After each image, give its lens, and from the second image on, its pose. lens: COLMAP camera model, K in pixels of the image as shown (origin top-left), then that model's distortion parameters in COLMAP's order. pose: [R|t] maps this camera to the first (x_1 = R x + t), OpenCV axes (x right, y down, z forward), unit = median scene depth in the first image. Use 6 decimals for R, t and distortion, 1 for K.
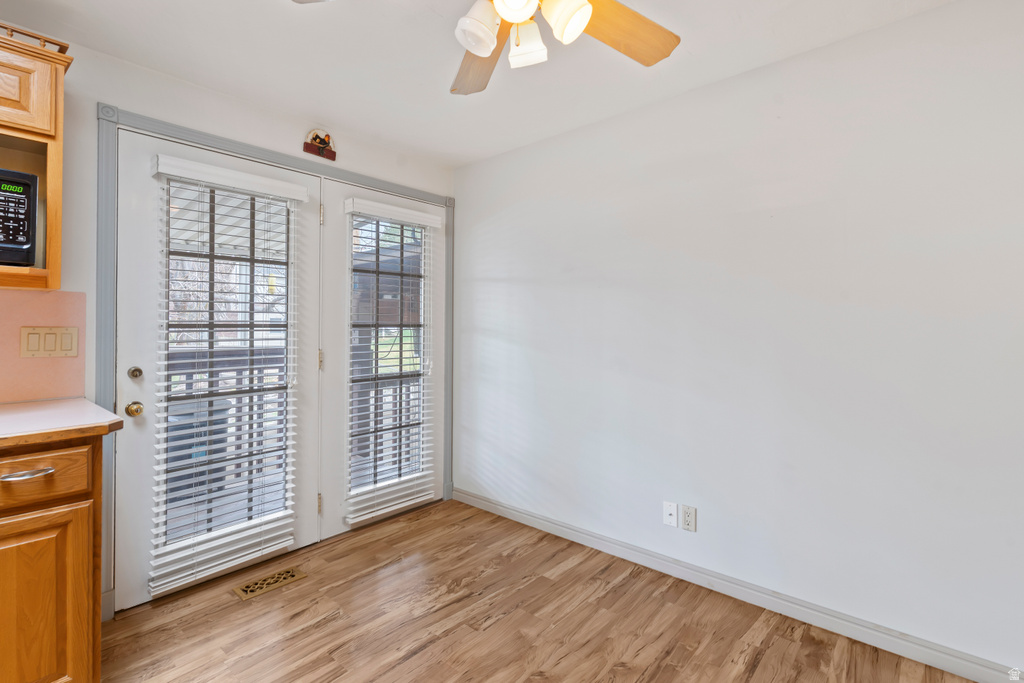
lens RADIAL K [[493.1, 0, 516.8], [0, 493.1, 319.7], [0, 0, 1]] dist [0.003511, -0.000675]
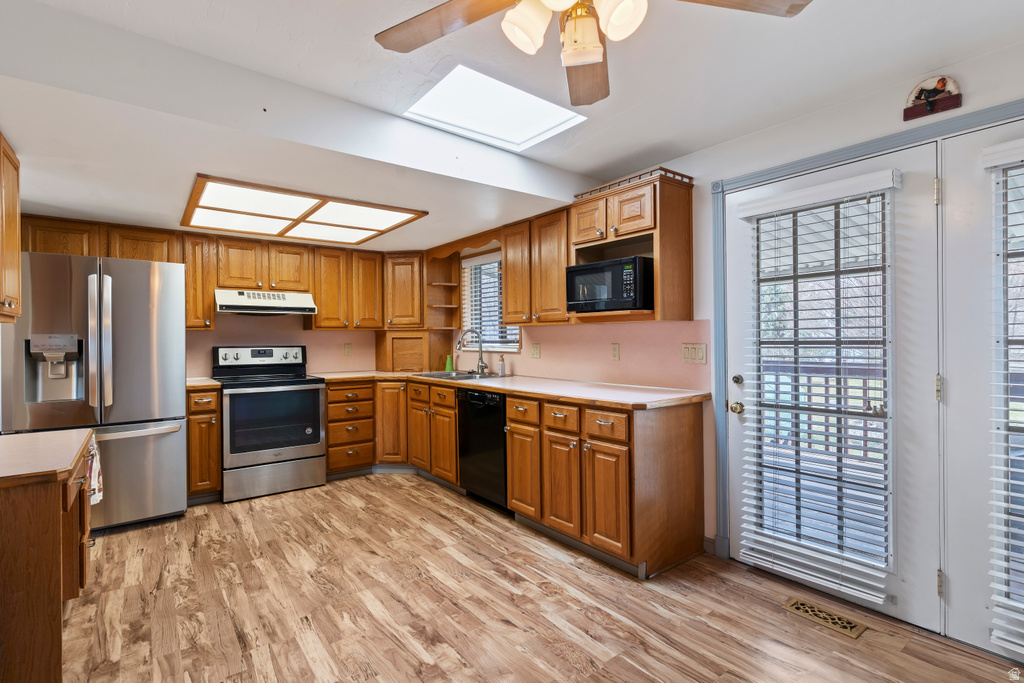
lens RADIAL K [[493.1, 0, 505.6], [0, 493.1, 340.9], [0, 0, 1]] dist [0.003511, -0.000675]
pose [[-0.222364, -0.000654, -0.974964, 0.547372], [0.016158, 0.999860, -0.004356, 0.003074], [0.974830, -0.016722, -0.222322, 0.626854]]
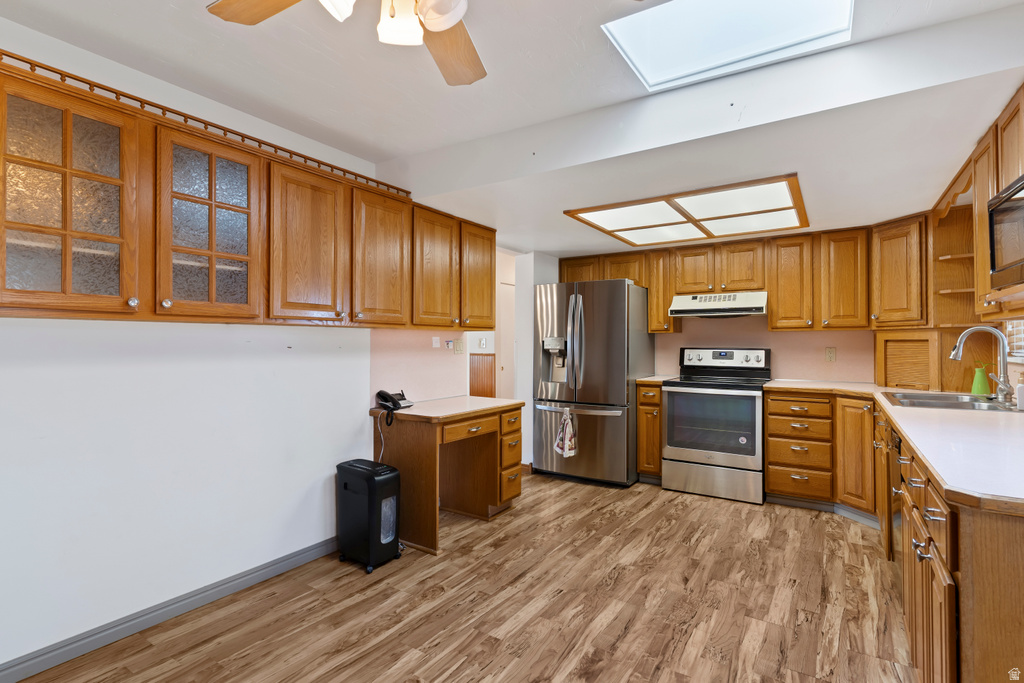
lens RADIAL K [[493.1, 0, 510.5], [0, 493.1, 340.7], [0, 0, 1]] dist [0.003511, -0.000675]
pose [[-0.993312, -0.006107, -0.115303, -0.064189], [-0.004599, 0.999900, -0.013337, 0.000387], [0.115373, -0.012717, -0.993241, 1.087451]]
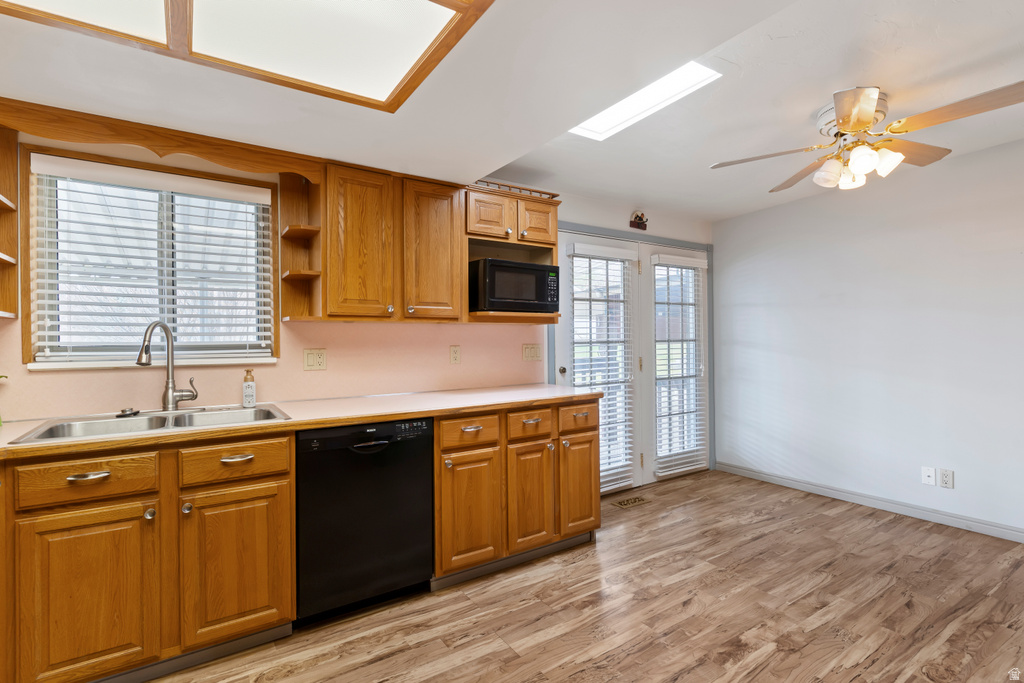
lens RADIAL K [[493.1, 0, 509.0], [0, 493.1, 338.3], [0, 0, 1]] dist [0.003511, -0.000675]
pose [[0.960152, -0.019657, -0.278787, -0.415904], [0.021034, 0.999777, 0.001946, -0.009865], [0.278687, -0.007732, 0.960351, -0.630369]]
